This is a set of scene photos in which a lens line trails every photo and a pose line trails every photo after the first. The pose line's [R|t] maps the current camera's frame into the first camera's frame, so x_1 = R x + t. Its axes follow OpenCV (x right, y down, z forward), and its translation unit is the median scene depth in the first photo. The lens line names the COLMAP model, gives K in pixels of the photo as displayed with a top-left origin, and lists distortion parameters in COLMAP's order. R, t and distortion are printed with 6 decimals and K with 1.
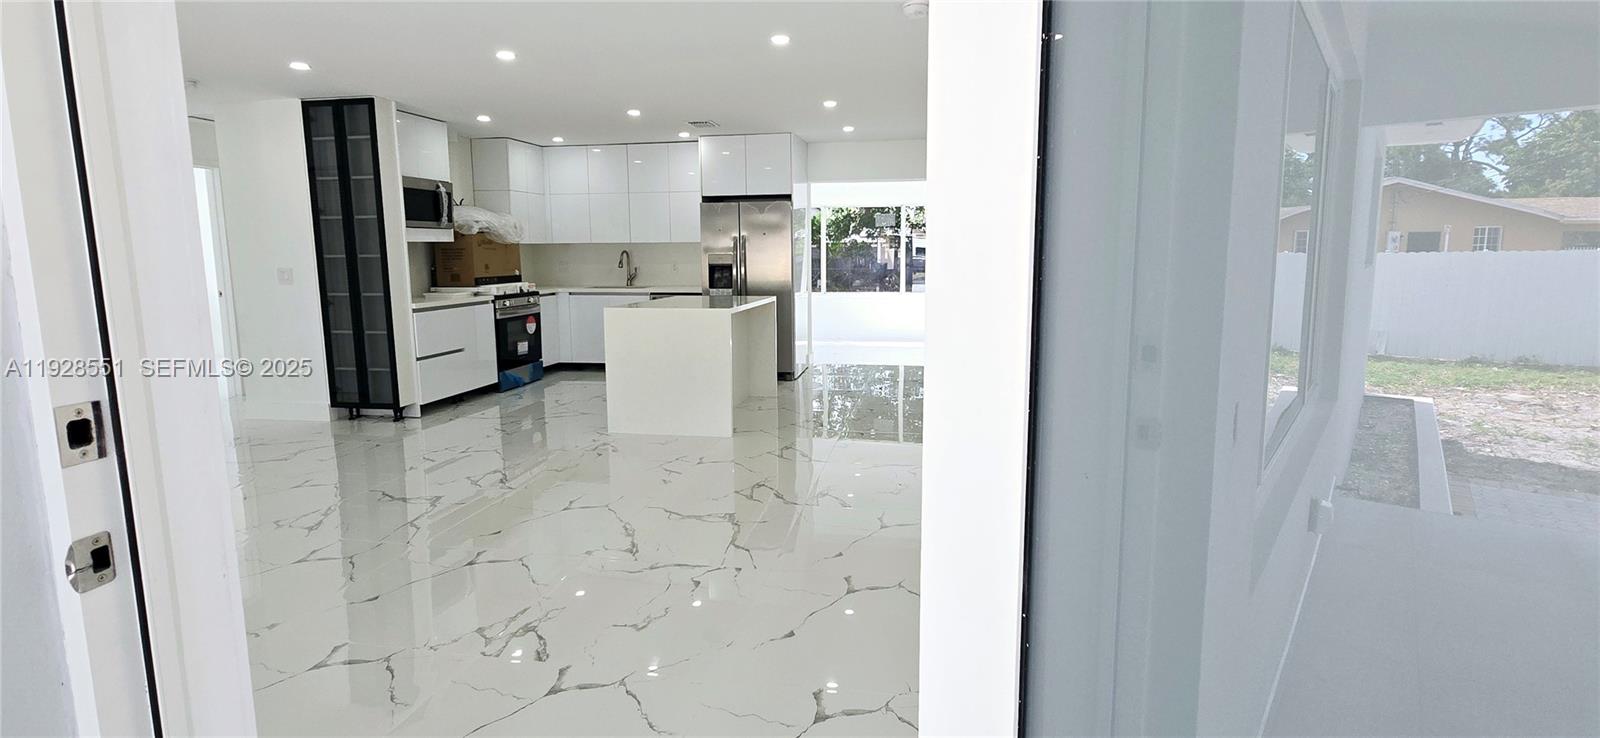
lens RADIAL K [[761.3, 0, 800.8], [0, 761.3, 351.3], [0, 0, 1]] dist [0.005360, -0.000359]
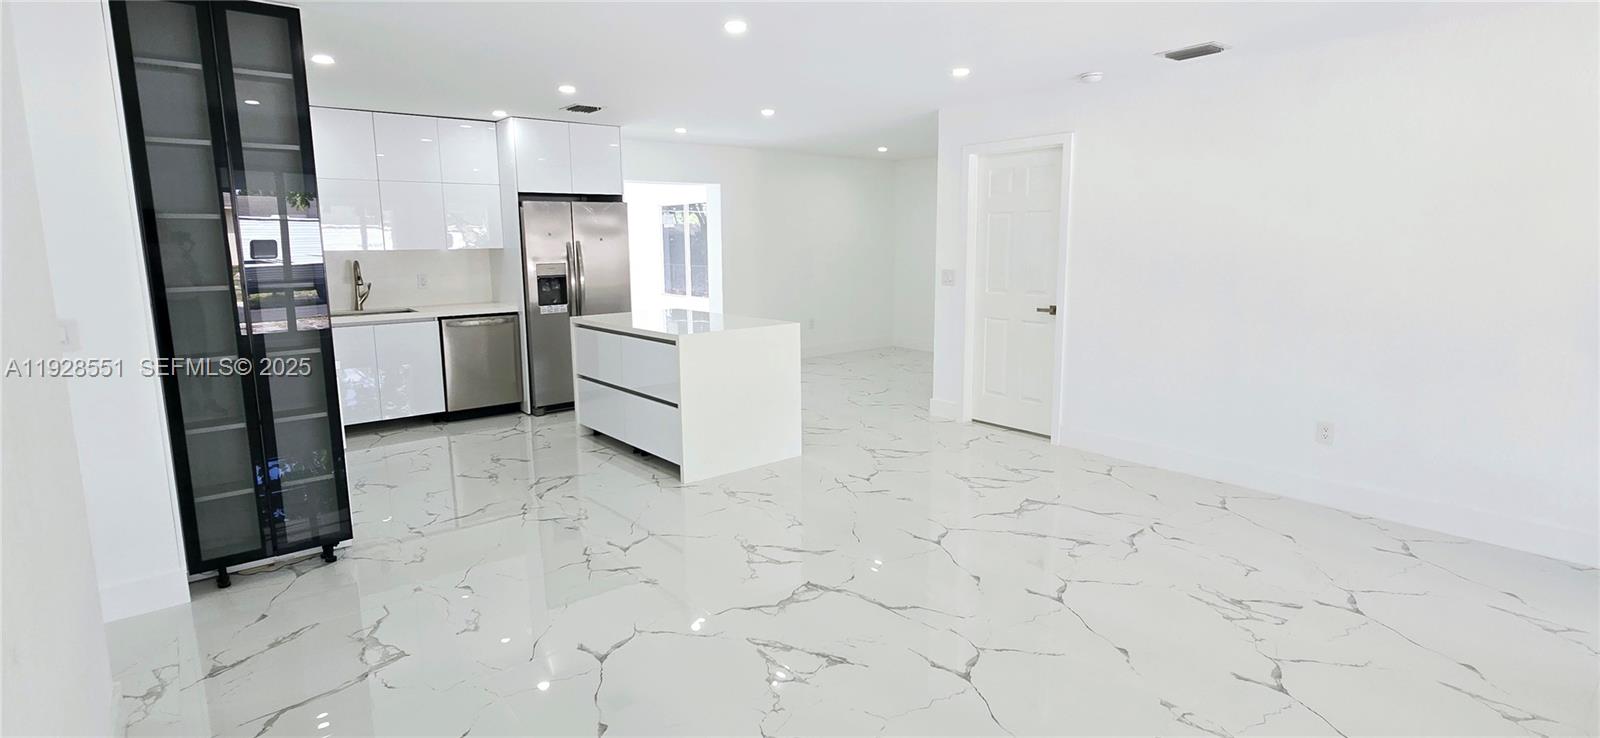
lens RADIAL K [[761.3, 0, 801.1], [0, 761.3, 350.4], [0, 0, 1]] dist [0.005360, -0.000359]
pose [[0.642843, -0.111993, 0.757766, -0.613004], [0.105212, 0.992788, 0.057472, -0.056565], [-0.758738, 0.042781, 0.649990, 0.278823]]
